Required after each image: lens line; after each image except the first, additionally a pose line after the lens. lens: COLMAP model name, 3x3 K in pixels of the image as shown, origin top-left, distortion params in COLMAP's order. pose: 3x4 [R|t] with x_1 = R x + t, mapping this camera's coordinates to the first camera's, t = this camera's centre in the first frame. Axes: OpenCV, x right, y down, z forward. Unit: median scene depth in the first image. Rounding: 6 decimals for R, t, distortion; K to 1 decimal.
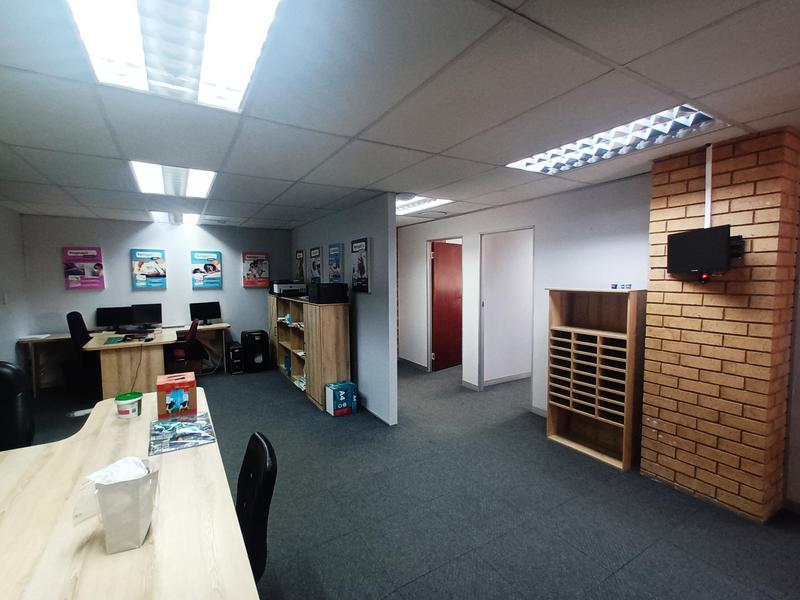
lens RADIAL K [[368.0, 0, 400.0], [0, 368.0, 300.0], [0, 0, 1]] dist [0.002133, 0.000183]
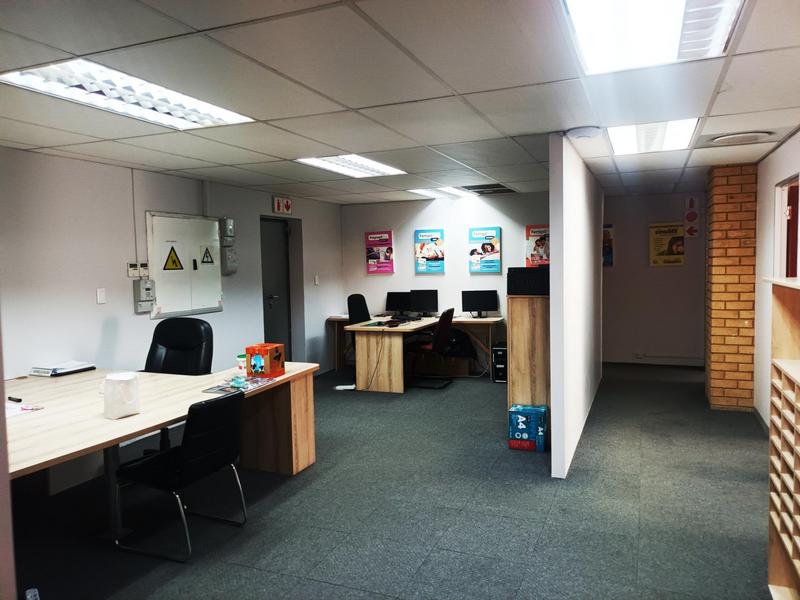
lens RADIAL K [[587.4, 0, 397.9], [0, 587.4, 301.0], [0, 0, 1]] dist [0.034877, -0.039267]
pose [[0.586405, 0.046815, -0.808664, 0.459605], [-0.037230, 0.998831, 0.030826, -0.003463], [0.809162, 0.012030, 0.587463, 0.089288]]
